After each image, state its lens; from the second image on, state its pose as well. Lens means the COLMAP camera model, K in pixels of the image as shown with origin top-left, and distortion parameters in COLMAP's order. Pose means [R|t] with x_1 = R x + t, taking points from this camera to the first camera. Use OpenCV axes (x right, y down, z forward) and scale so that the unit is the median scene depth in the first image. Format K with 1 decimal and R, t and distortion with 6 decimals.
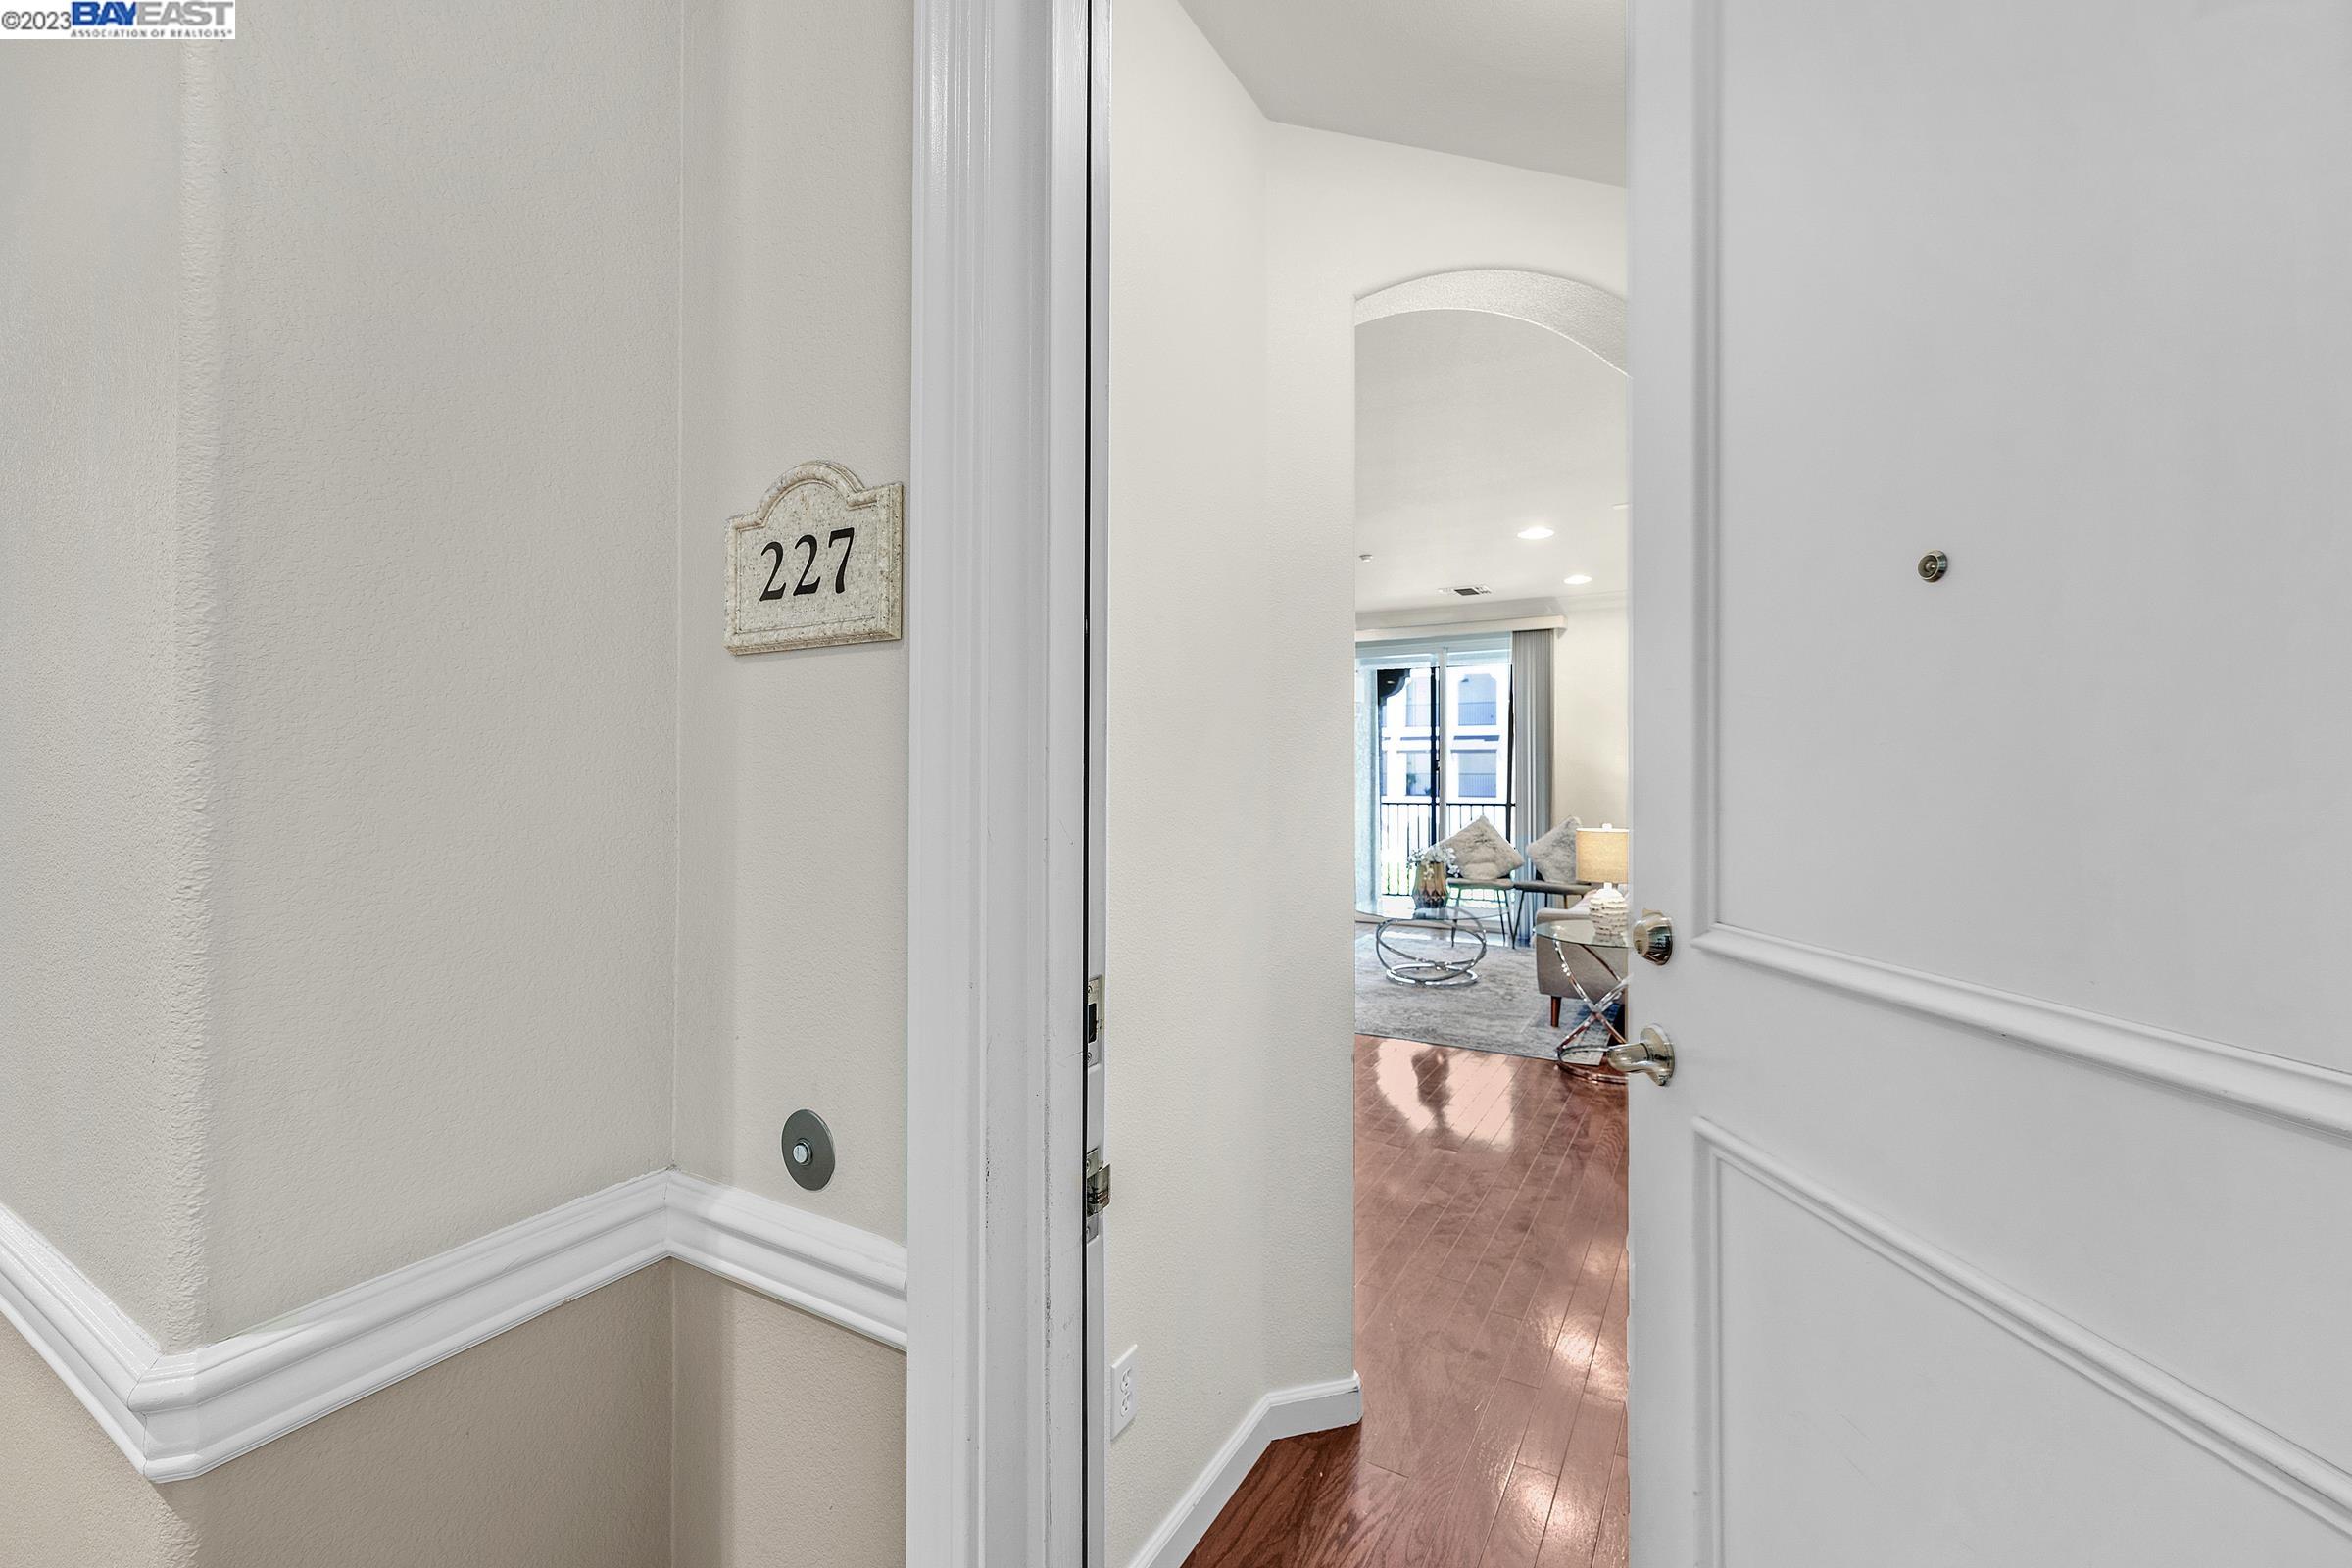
lens RADIAL K [[945.0, 0, 1139.6], [0, 945.0, 769.3], [0, 0, 1]] dist [-0.002634, 0.000106]
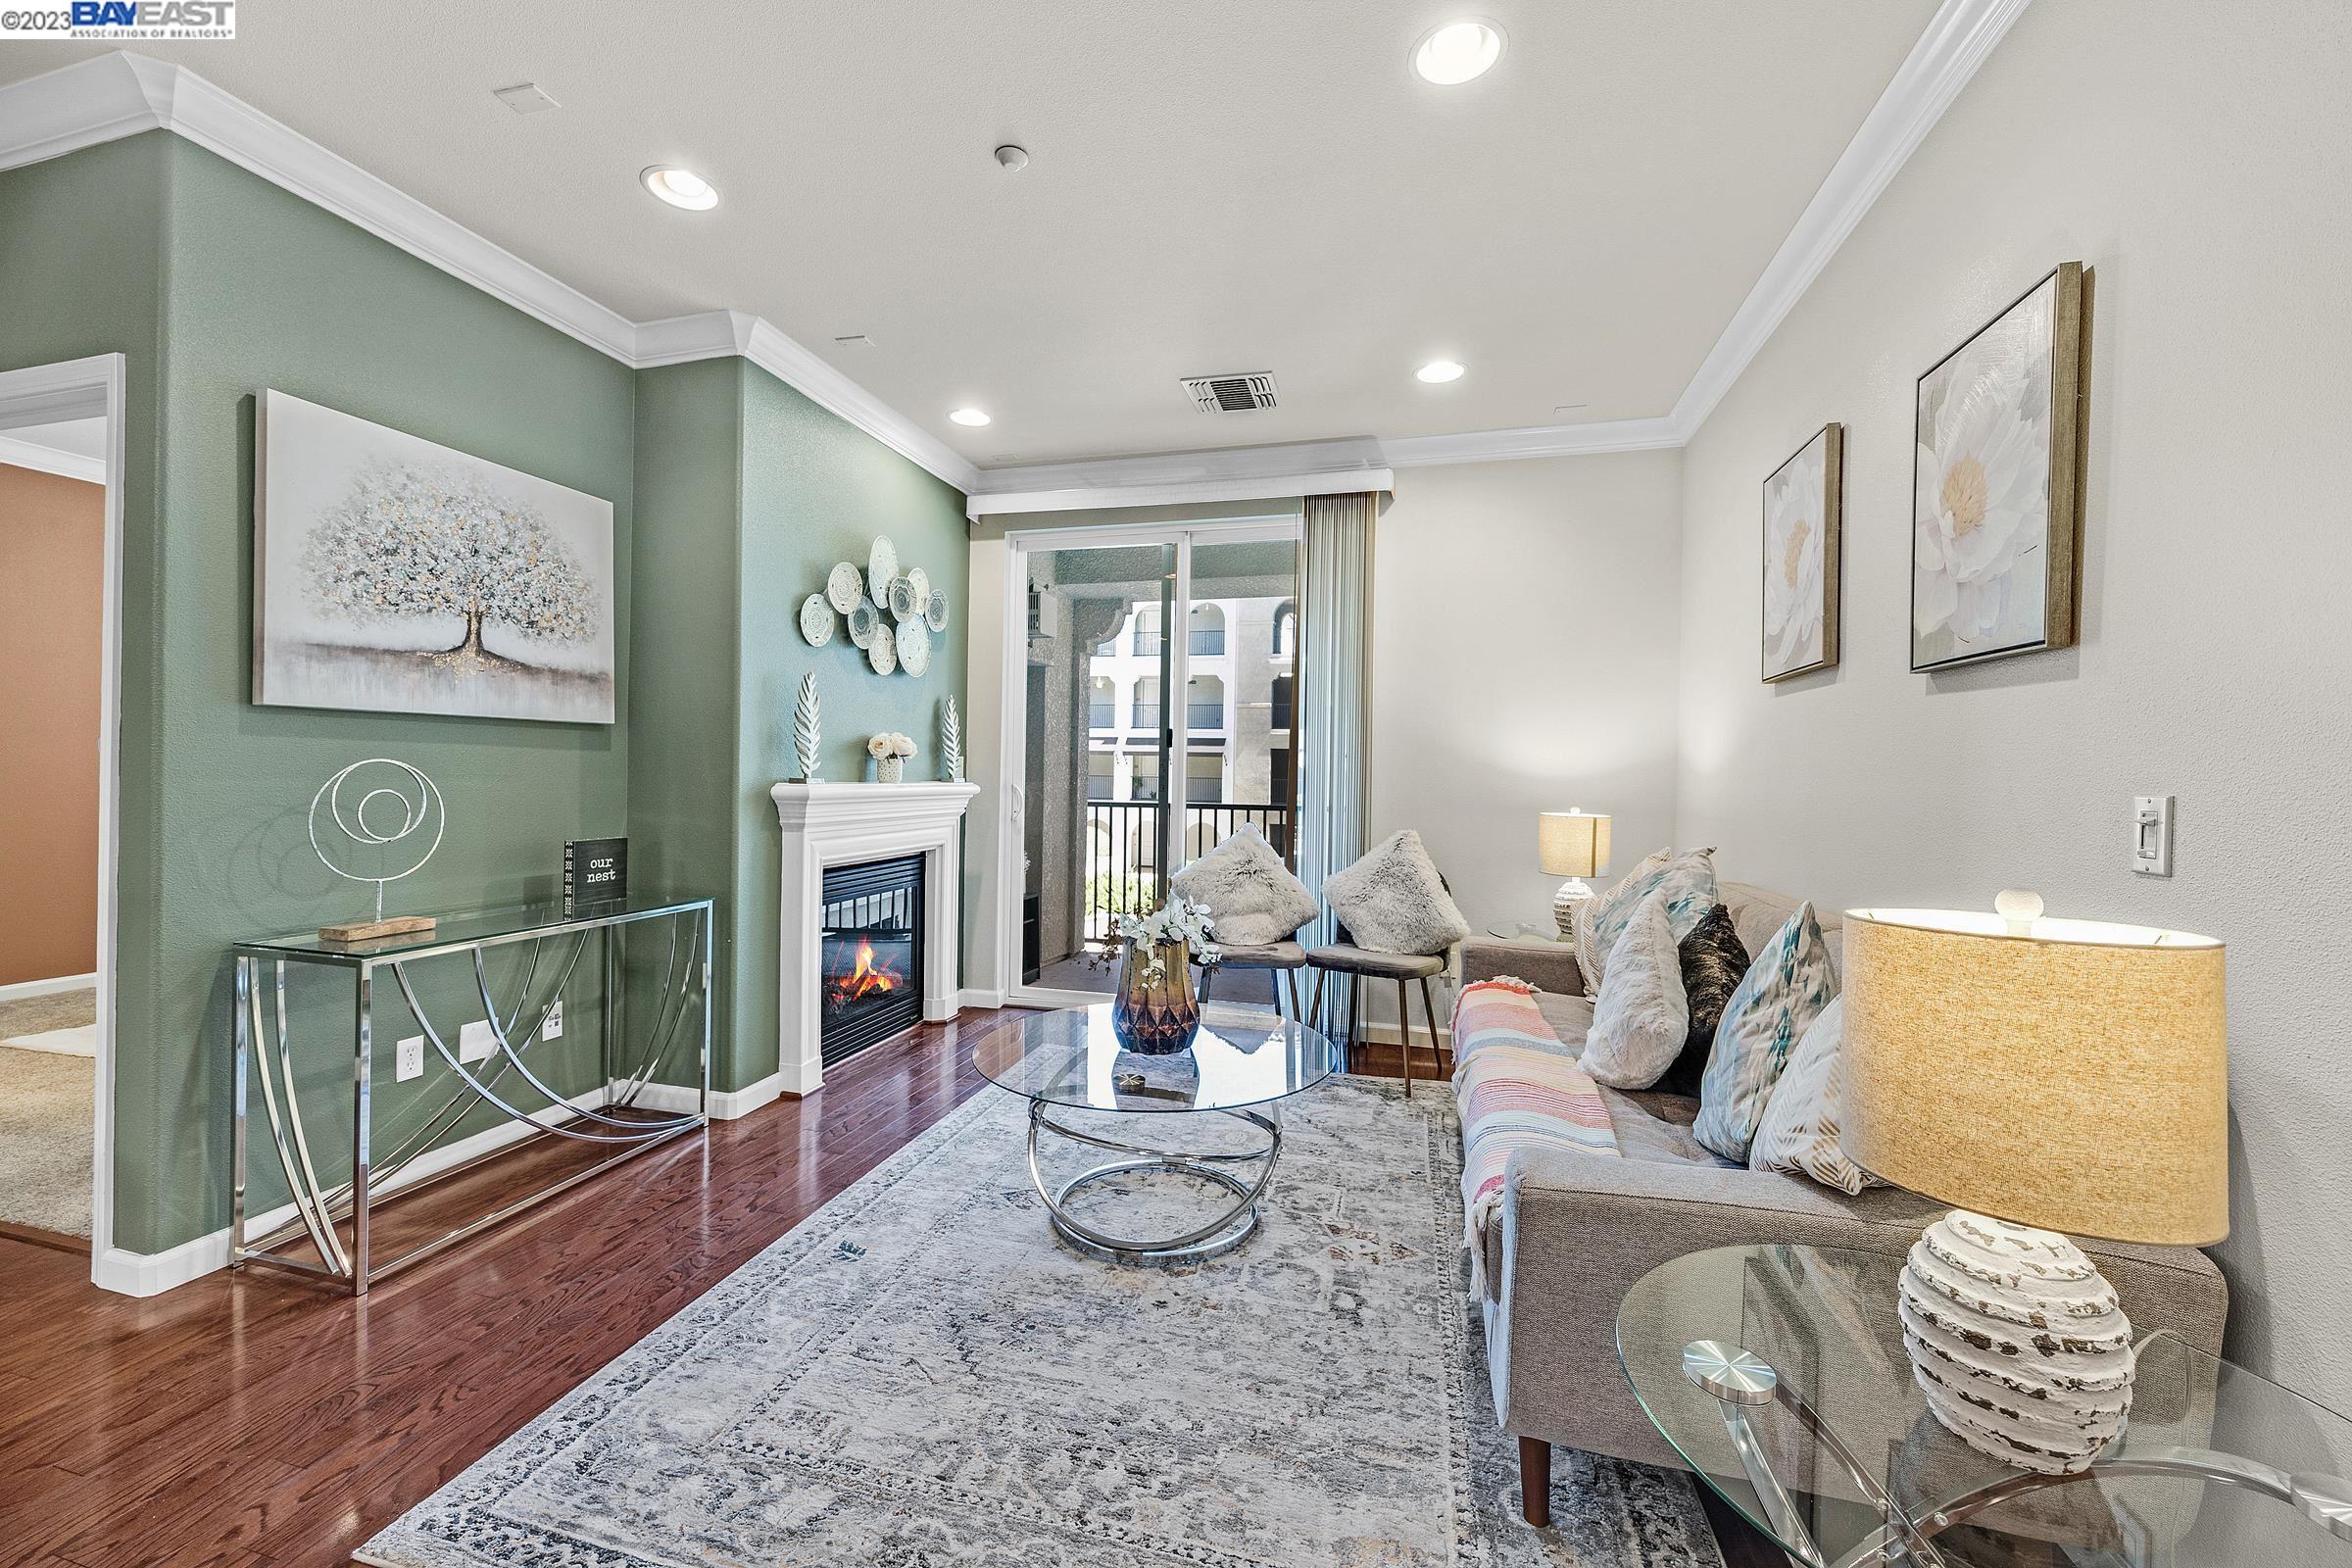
lens RADIAL K [[945.0, 0, 1163.2], [0, 945.0, 777.6], [0, 0, 1]] dist [-0.002634, 0.000106]
pose [[0.953709, 0.018289, 0.300175, 0.158623], [-0.019159, 0.999816, -0.000047, 0.023148], [-0.300121, -0.005706, 0.953884, 0.519474]]
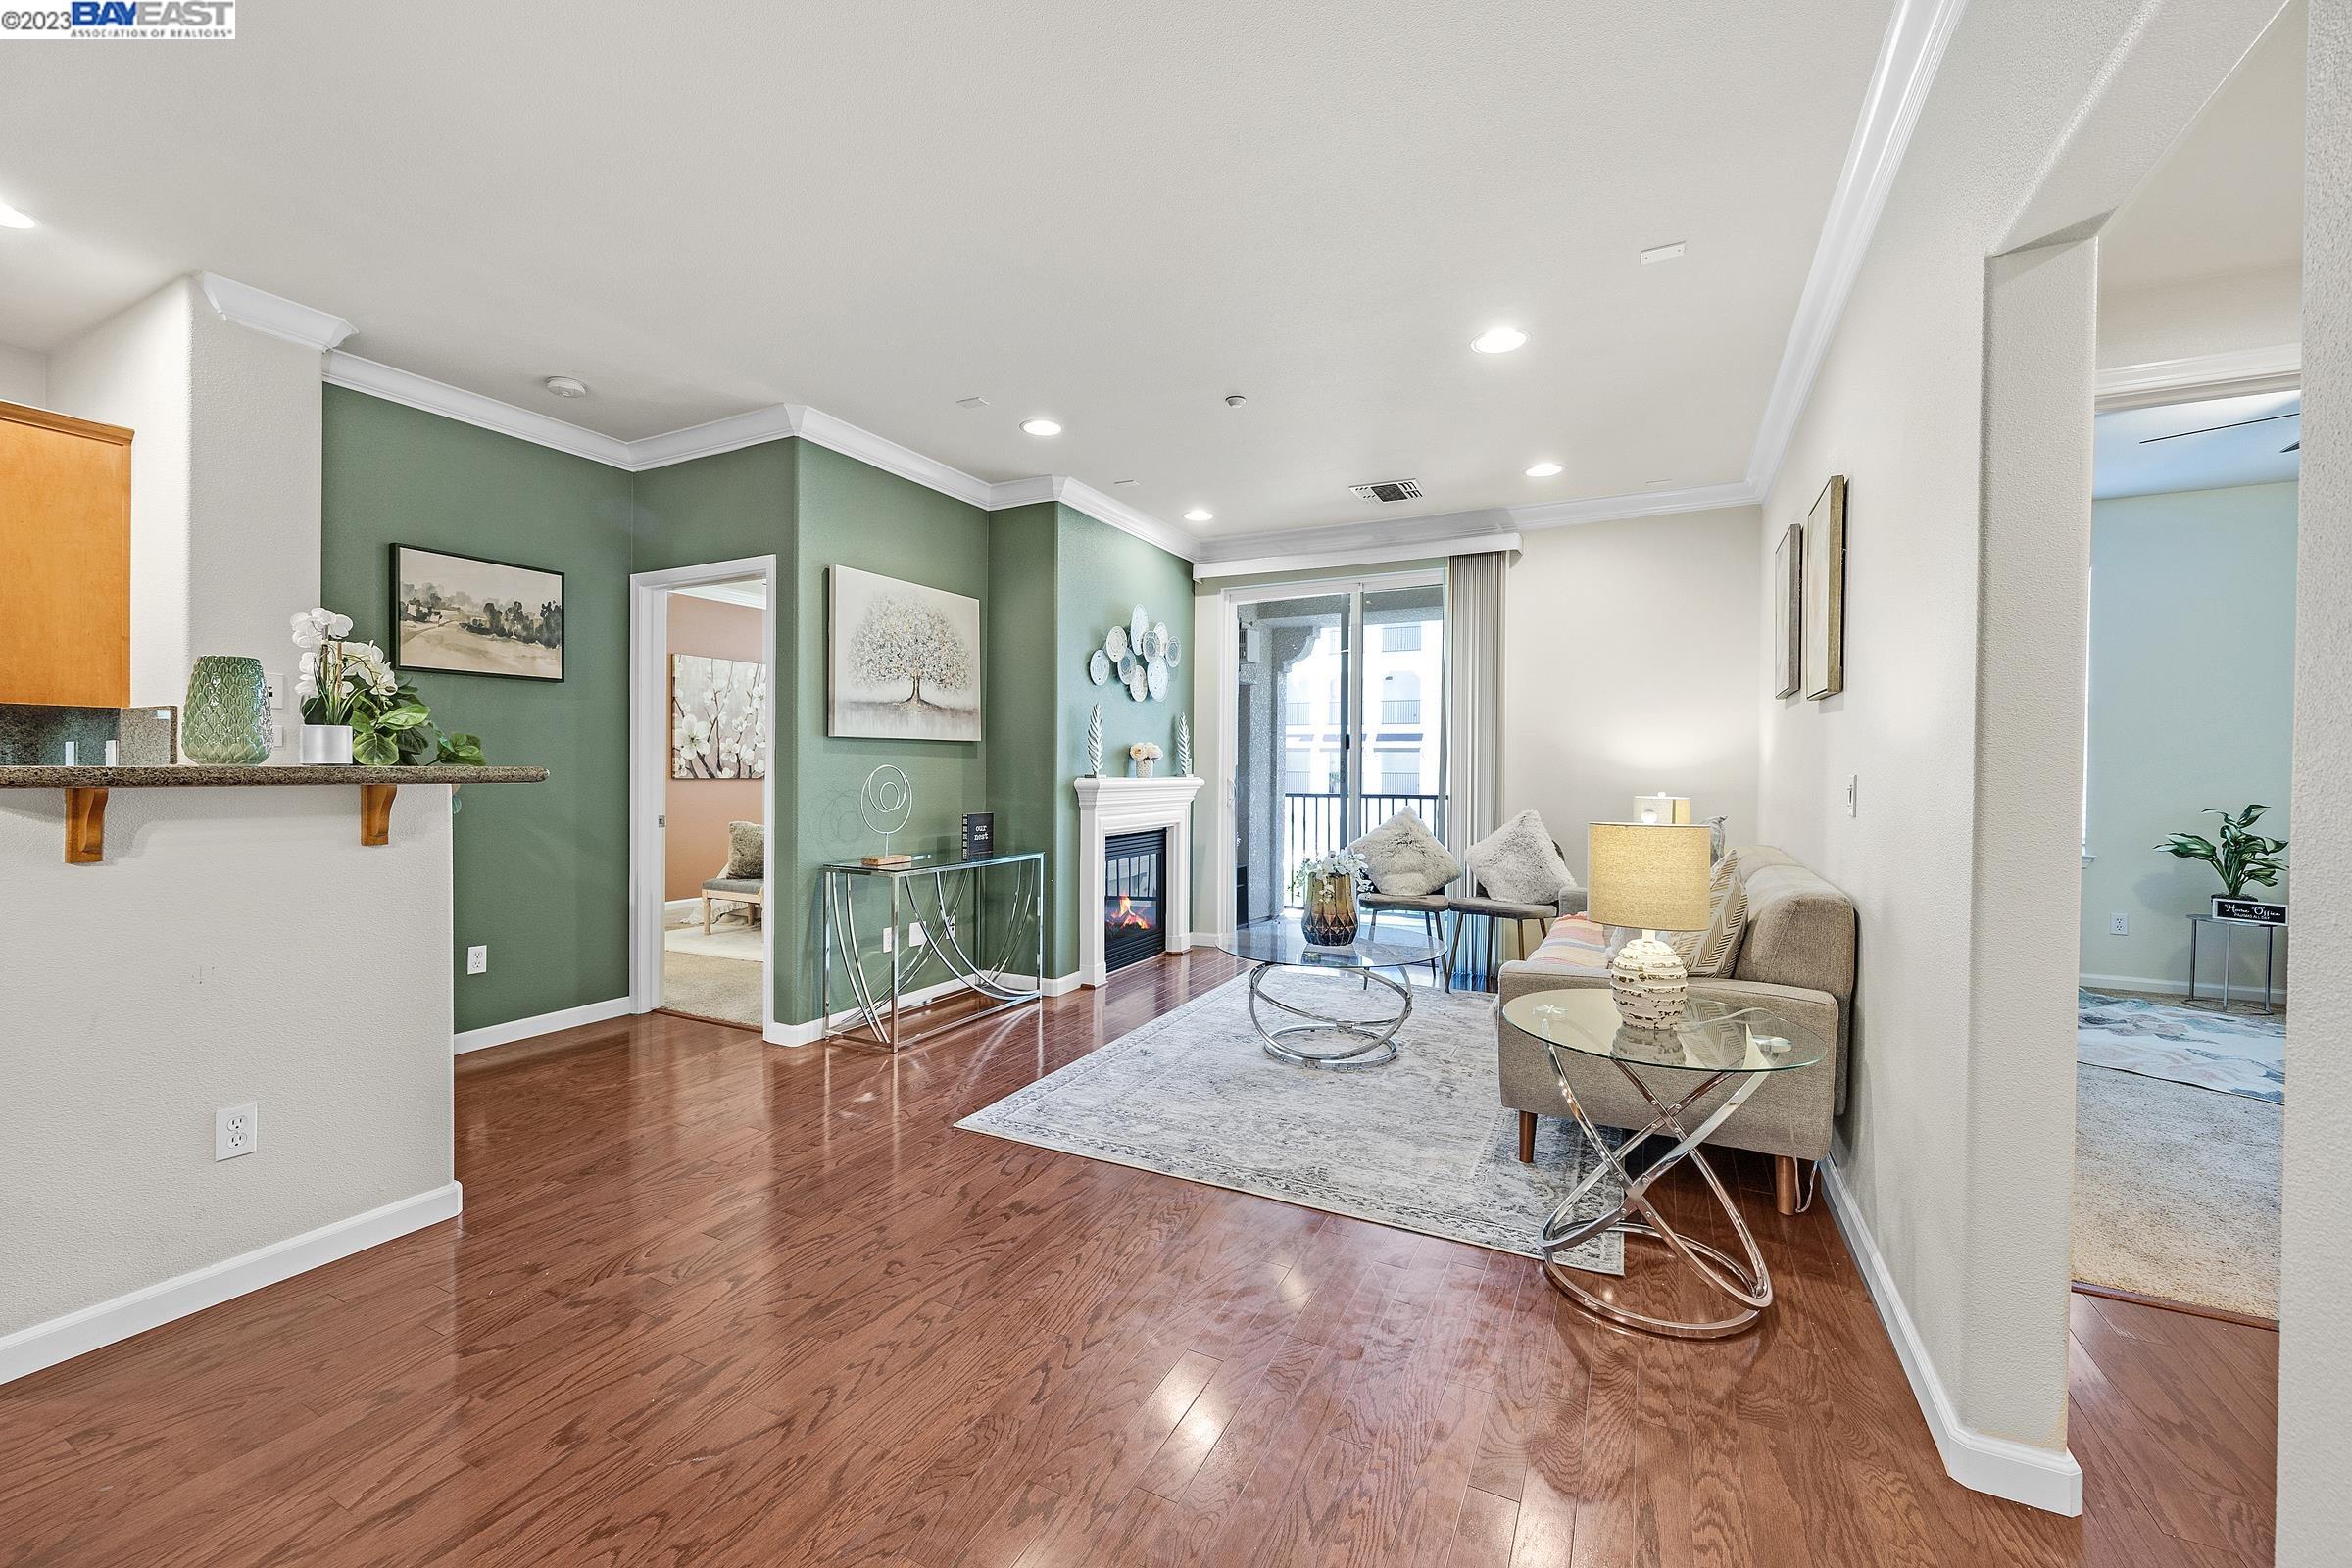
lens RADIAL K [[945.0, 0, 1165.1], [0, 945.0, 778.2], [0, 0, 1]] dist [-0.002634, 0.000106]
pose [[0.995051, 0.009534, 0.098908, 0.110836], [-0.010280, 0.999922, 0.007035, 0.024086], [-0.098833, -0.008017, 0.995072, 0.310377]]
